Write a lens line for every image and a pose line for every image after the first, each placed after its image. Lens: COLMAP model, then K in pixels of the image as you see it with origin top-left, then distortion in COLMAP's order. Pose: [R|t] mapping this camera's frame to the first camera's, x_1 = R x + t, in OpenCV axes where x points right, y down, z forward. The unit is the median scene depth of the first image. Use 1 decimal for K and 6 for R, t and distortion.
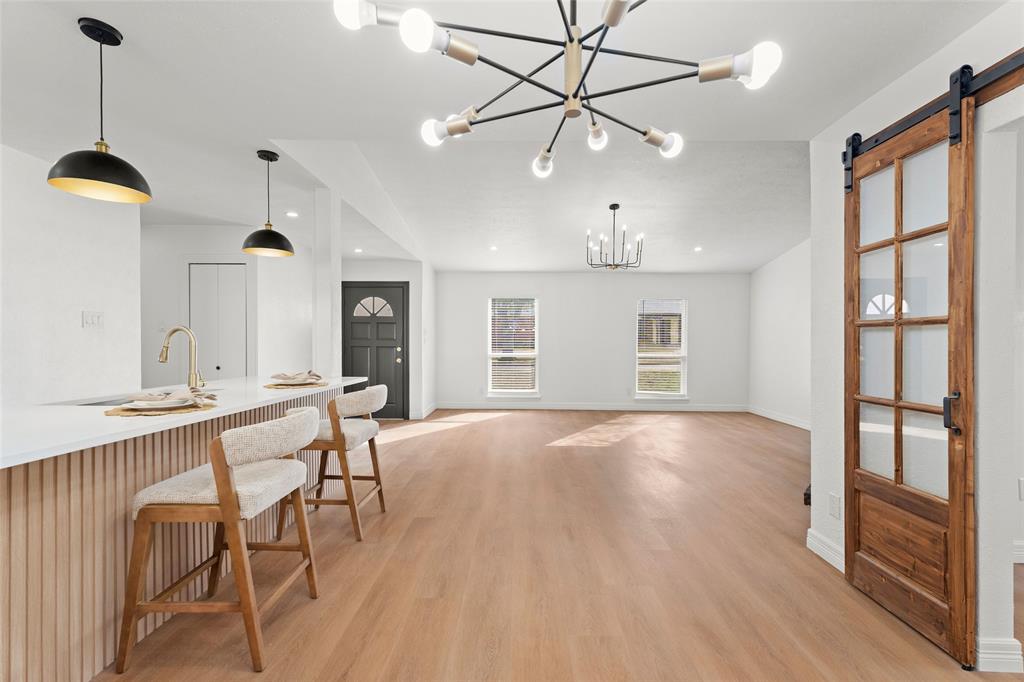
lens RADIAL K [[439.3, 0, 515.9], [0, 439.3, 343.2], [0, 0, 1]] dist [0.001288, -0.000887]
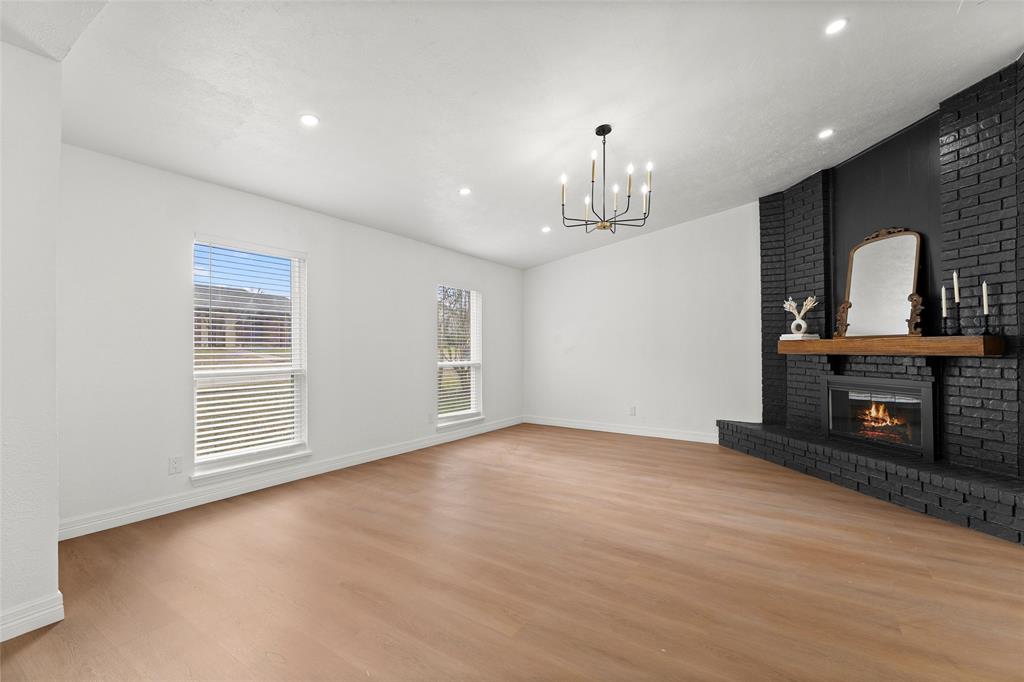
lens RADIAL K [[447.4, 0, 512.0], [0, 447.4, 341.0], [0, 0, 1]] dist [-0.002144, -0.000157]
pose [[0.535810, 0.008719, 0.844294, -0.668354], [0.000925, 0.999940, -0.010913, -0.004226], [-0.844338, 0.006628, 0.535770, 1.347450]]
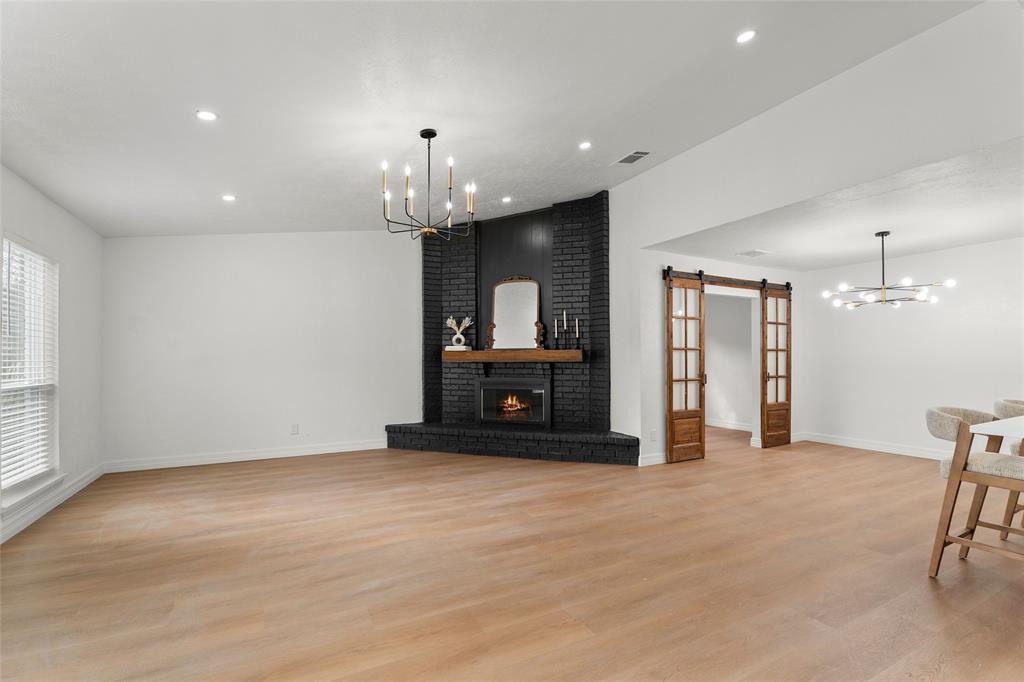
lens RADIAL K [[453.4, 0, 513.7], [0, 453.4, 347.0], [0, 0, 1]] dist [-0.001316, -0.000026]
pose [[-0.481751, 0.014749, 0.876184, -0.665103], [-0.001441, 0.999844, -0.017623, -0.005812], [-0.876307, -0.009753, -0.481654, 2.091561]]
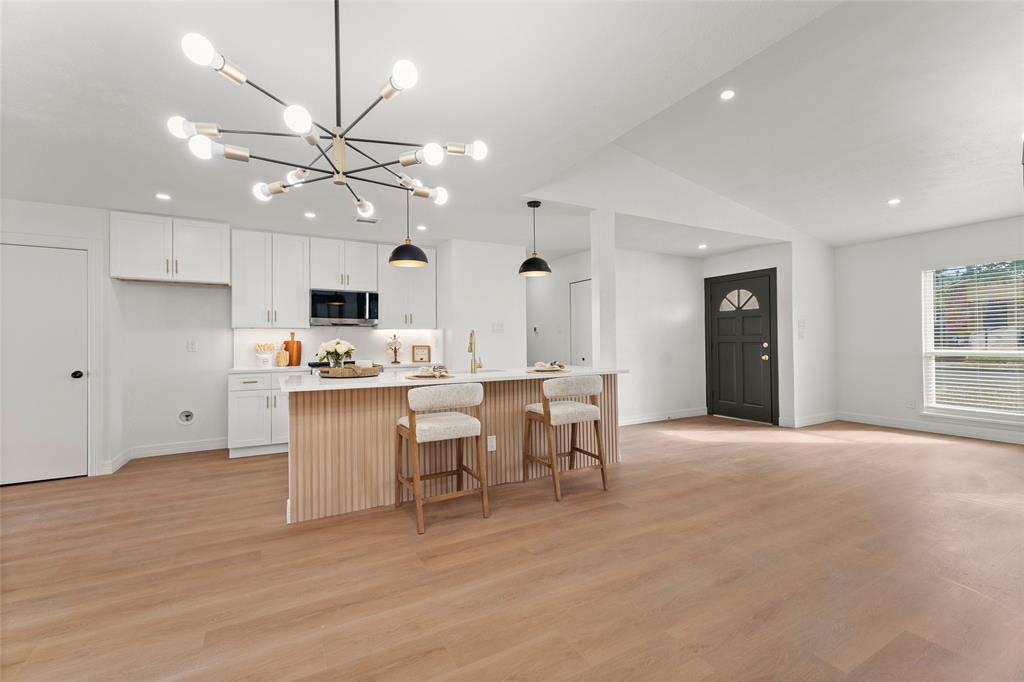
lens RADIAL K [[435.5, 0, 513.2], [0, 435.5, 337.8], [0, 0, 1]] dist [0.007927, -0.000009]
pose [[0.493403, -0.018077, -0.869613, 0.564094], [0.012787, 0.999827, -0.013528, 0.009964], [0.869707, -0.004445, 0.493548, 0.257687]]
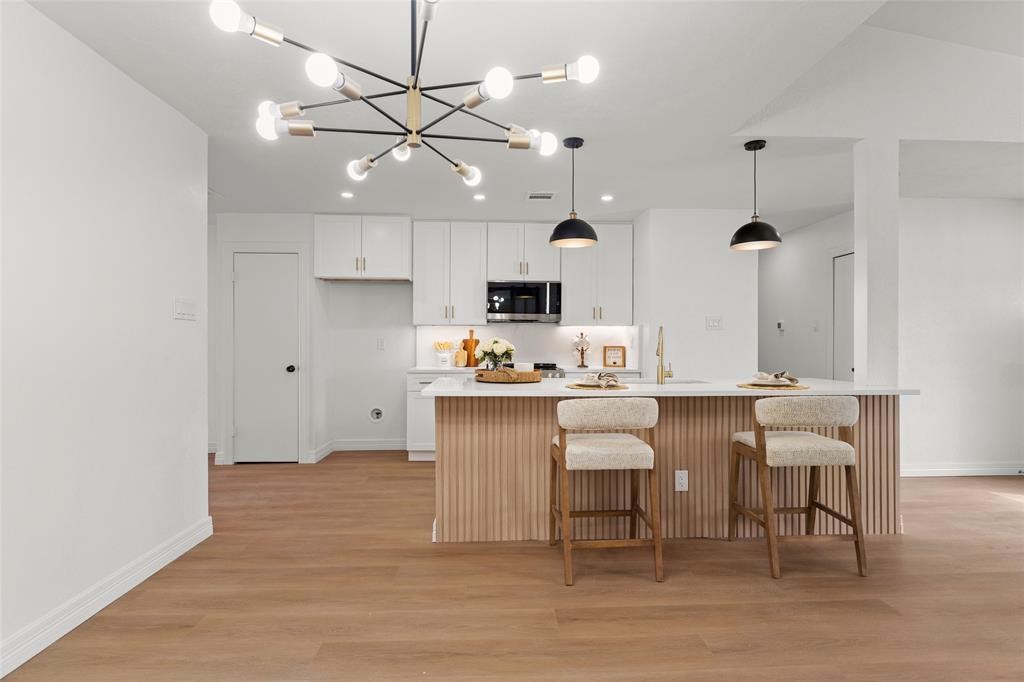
lens RADIAL K [[527.1, 0, 515.4], [0, 527.1, 343.4], [0, 0, 1]] dist [-0.004900, 0.000490]
pose [[0.059734, -0.004017, -0.998206, 0.530354], [-0.000045, 0.999992, -0.004027, 0.010201], [0.998214, 0.000285, 0.059734, 0.394826]]
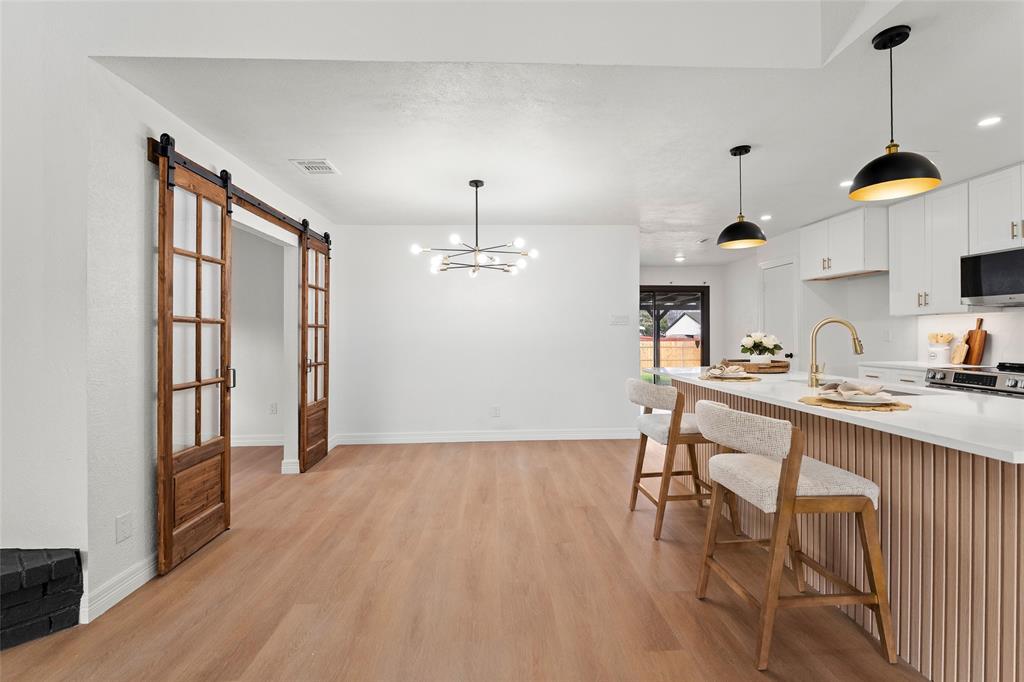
lens RADIAL K [[463.7, 0, 517.0], [0, 463.7, 331.5], [0, 0, 1]] dist [-0.008060, -0.000167]
pose [[-0.998241, 0.001616, -0.059258, 0.010691], [0.002014, 0.999976, -0.006660, -0.002441], [0.059246, -0.006768, -0.998220, 1.560382]]
